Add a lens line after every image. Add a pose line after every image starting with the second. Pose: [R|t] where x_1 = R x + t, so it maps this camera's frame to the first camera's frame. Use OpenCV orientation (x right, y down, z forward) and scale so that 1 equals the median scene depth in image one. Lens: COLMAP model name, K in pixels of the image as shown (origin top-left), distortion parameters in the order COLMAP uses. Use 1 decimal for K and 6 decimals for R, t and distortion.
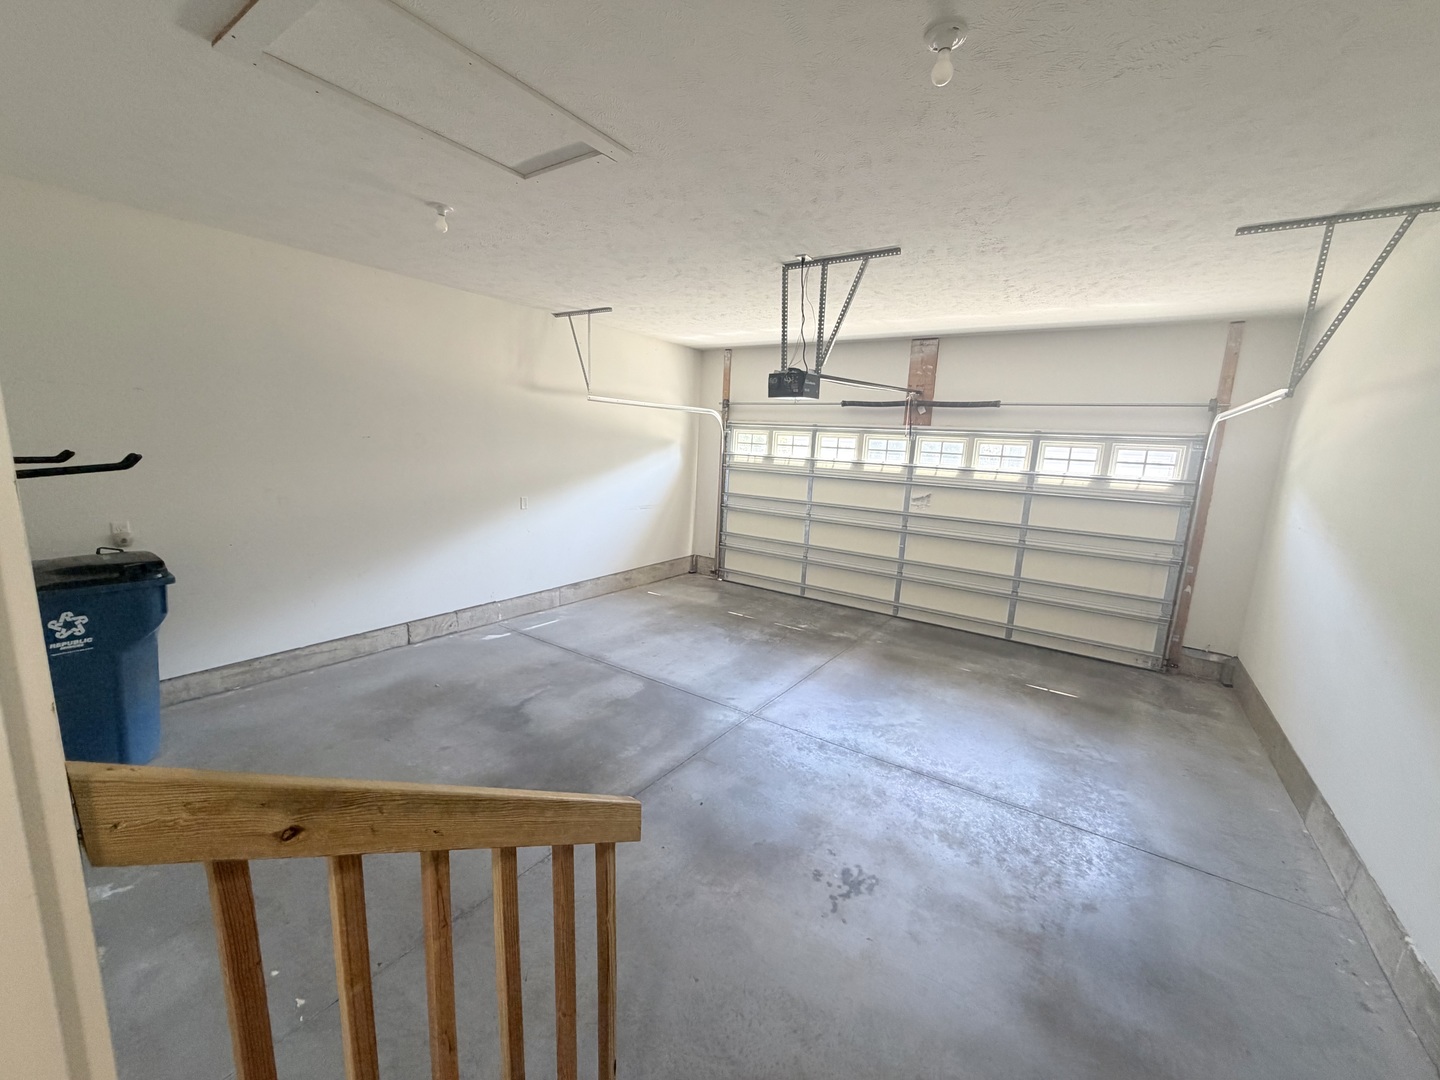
lens RADIAL K [[574.3, 0, 716.5], [0, 574.3, 538.9], [0, 0, 1]] dist [0.000533, -0.000638]
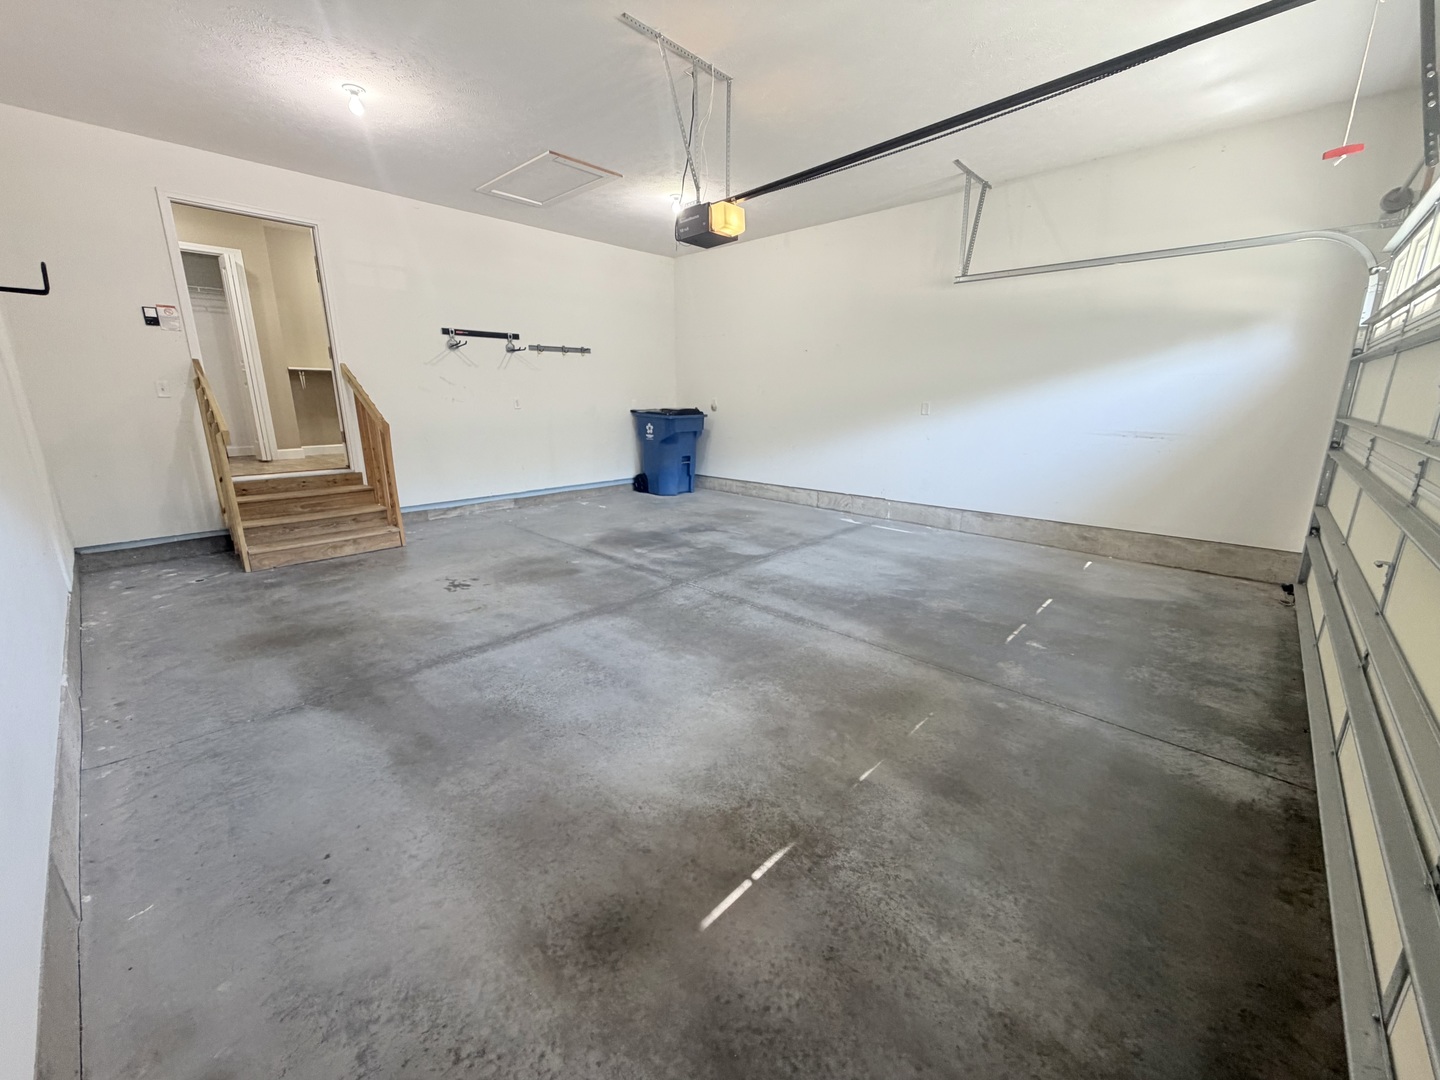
lens RADIAL K [[574.3, 0, 715.6], [0, 574.3, 543.3], [0, 0, 1]] dist [0.000533, -0.000638]
pose [[-0.148548, 0.206254, -0.967157, 0.822629], [-0.178555, 0.956340, 0.231371, -0.005696], [0.972652, 0.207061, -0.105235, 0.916420]]
